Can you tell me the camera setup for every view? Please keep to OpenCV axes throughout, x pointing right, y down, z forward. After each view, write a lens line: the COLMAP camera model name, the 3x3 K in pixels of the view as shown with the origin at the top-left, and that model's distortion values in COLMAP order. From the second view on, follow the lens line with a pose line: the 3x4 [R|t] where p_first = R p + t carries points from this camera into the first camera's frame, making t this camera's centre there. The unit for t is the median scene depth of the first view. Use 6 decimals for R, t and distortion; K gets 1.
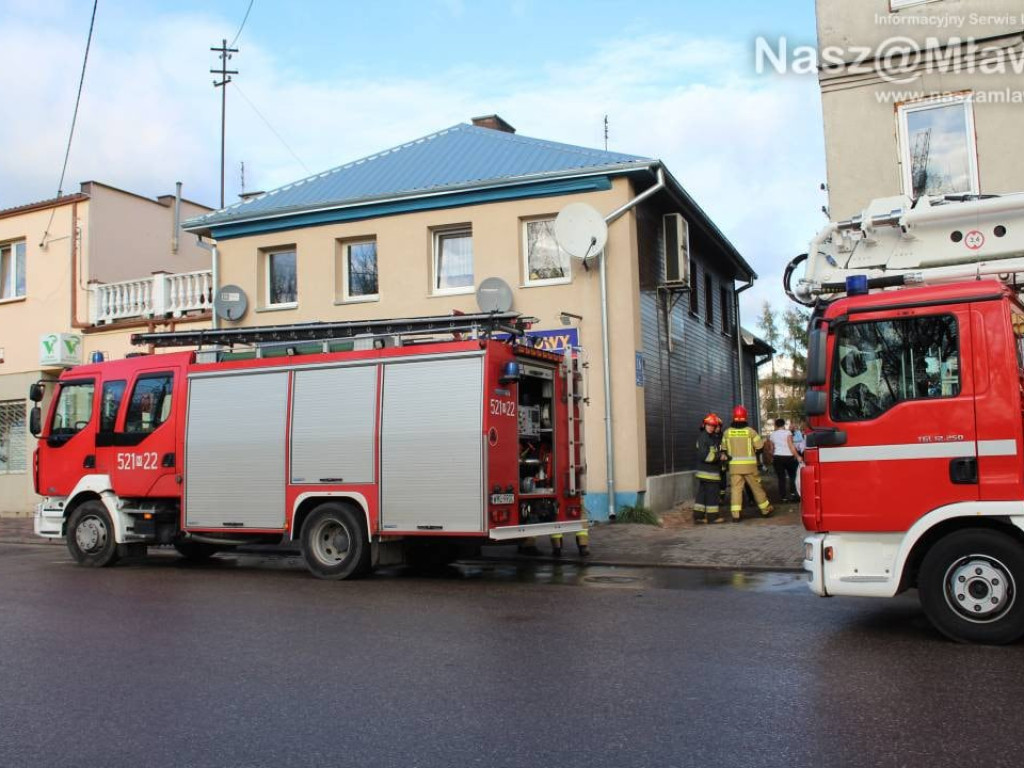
lens RADIAL K [[1095.0, 0, 482.2], [0, 1095.0, 373.4], [0, 0, 1]] dist [-0.115571, 0.047102]
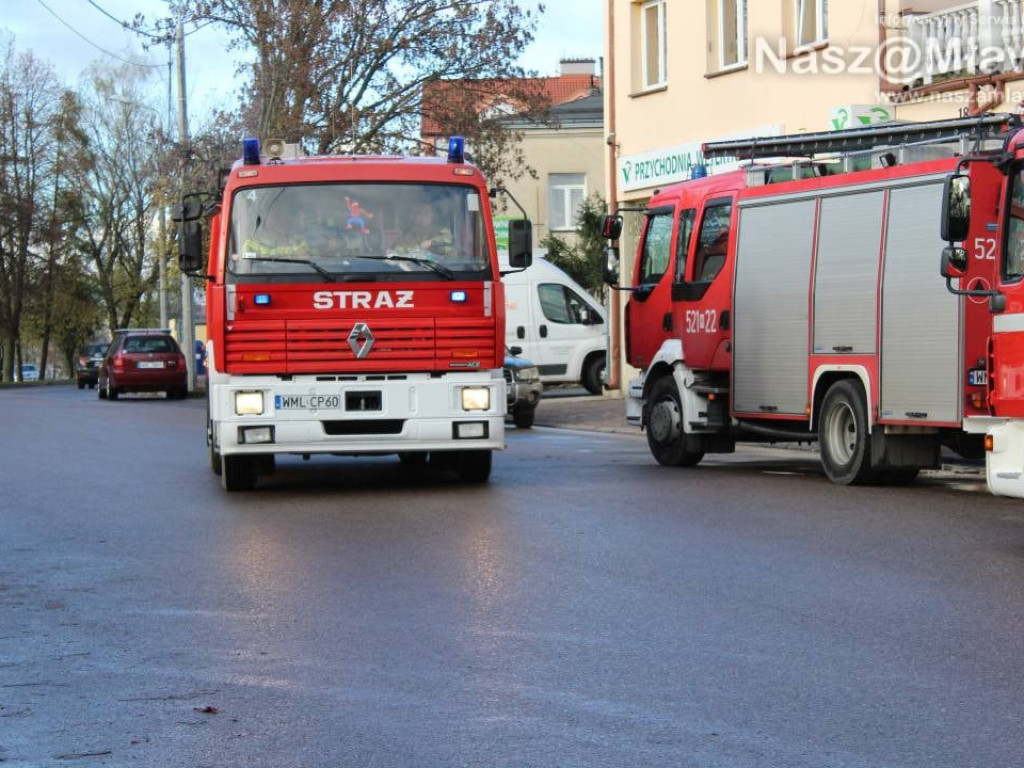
lens RADIAL K [[2772.4, 0, 512.0], [0, 2772.4, 384.0], [0, 0, 1]] dist [0.075005, 0.108111]
pose [[0.739149, 0.021729, -0.673191, 0.816467], [0.051299, 0.994760, 0.088433, -0.046859], [0.671585, -0.099899, 0.734162, -0.442839]]
